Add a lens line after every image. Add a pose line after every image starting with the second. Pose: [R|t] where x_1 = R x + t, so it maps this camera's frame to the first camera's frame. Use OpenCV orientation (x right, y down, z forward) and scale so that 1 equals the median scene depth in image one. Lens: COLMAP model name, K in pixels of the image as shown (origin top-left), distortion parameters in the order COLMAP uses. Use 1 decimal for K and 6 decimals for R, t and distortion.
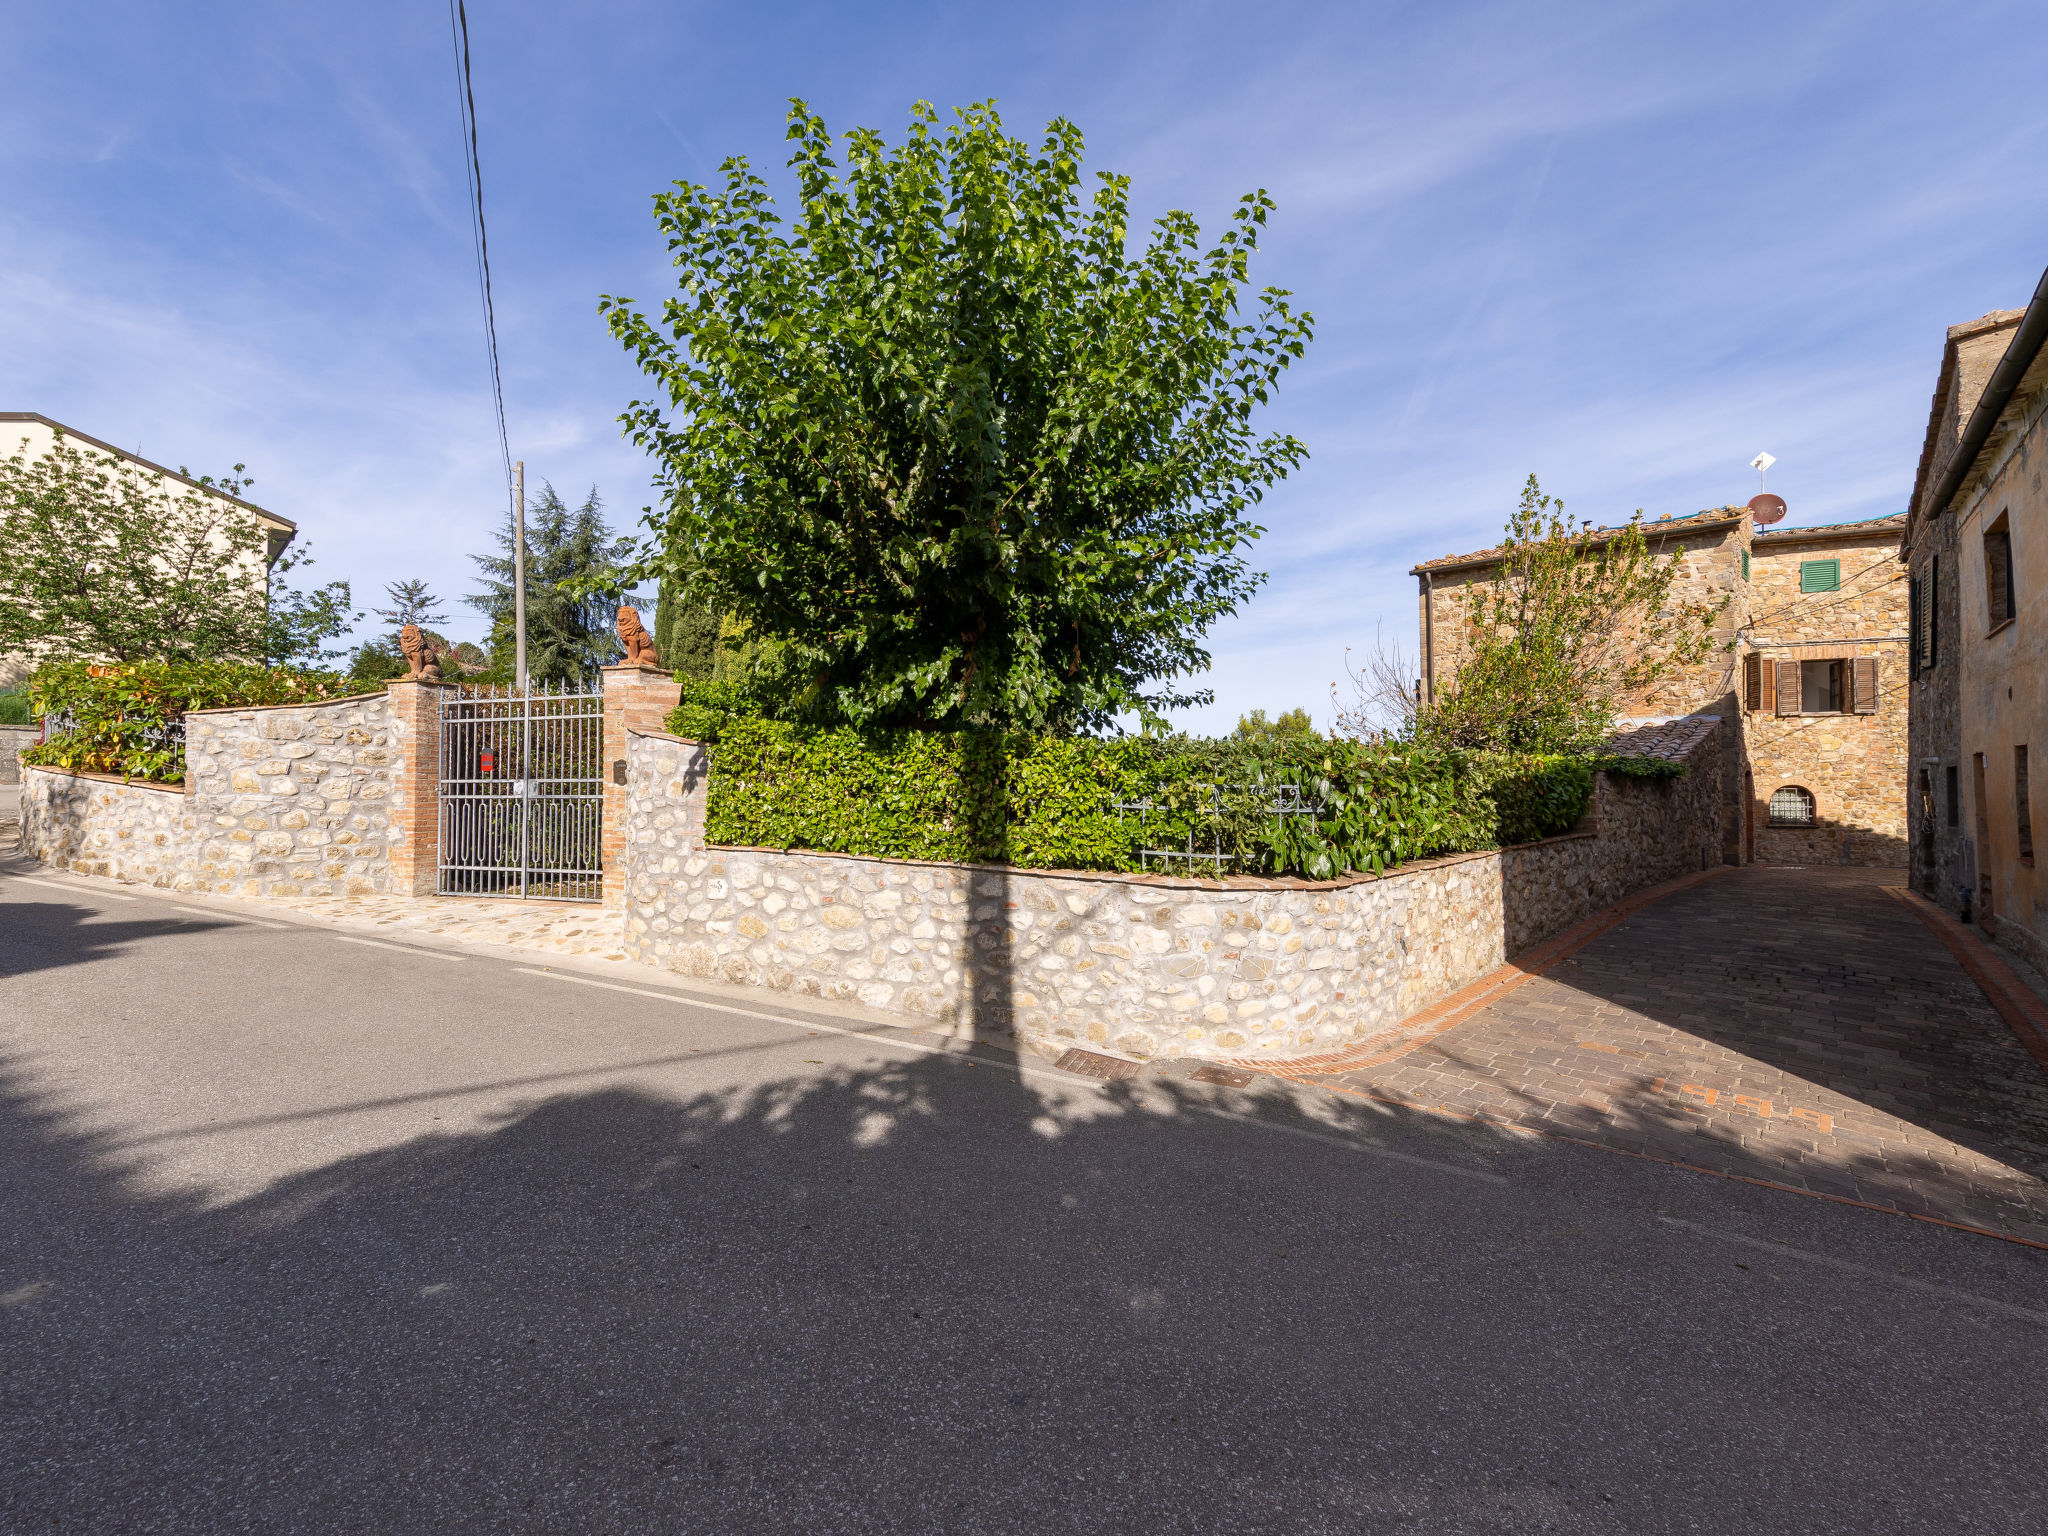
lens RADIAL K [[693.1, 0, 1022.2], [0, 693.1, 763.8], [0, 0, 1]] dist [-0.000143, -0.000031]
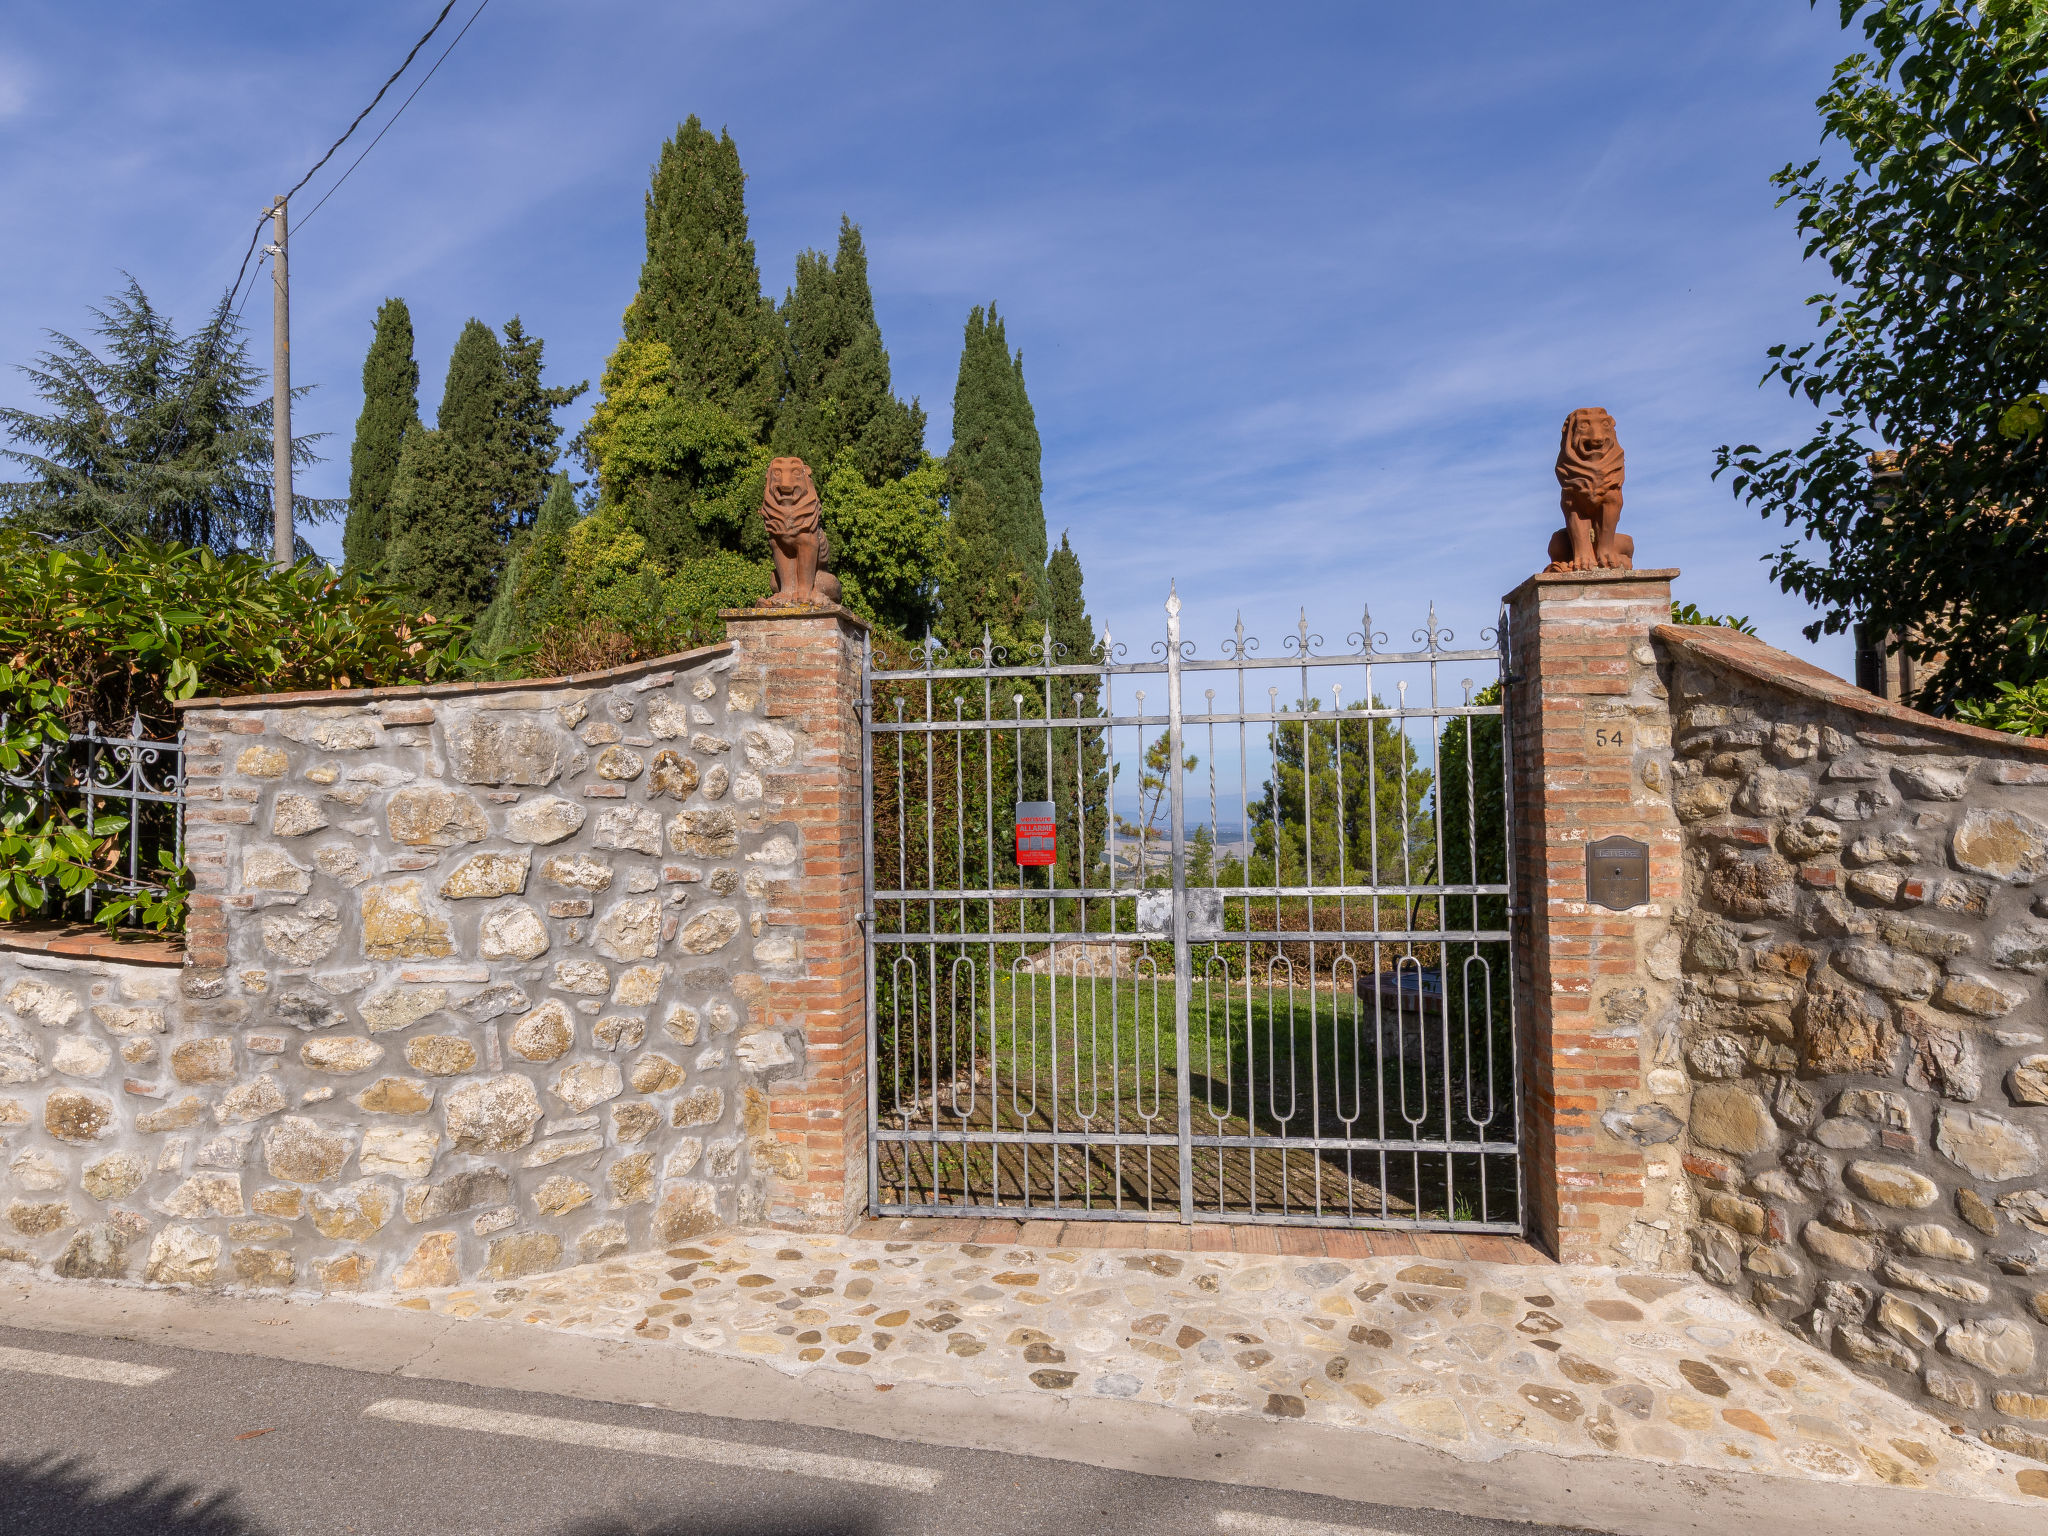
lens RADIAL K [[1081.4, 0, 1024.7], [0, 1081.4, 768.4], [0, 0, 1]] dist [0.003008, 0.000546]
pose [[0.989751, -0.008688, 0.142540, -0.889465], [0.010509, 0.999872, -0.012026, -0.034512], [-0.142418, 0.013400, 0.989716, 0.460350]]
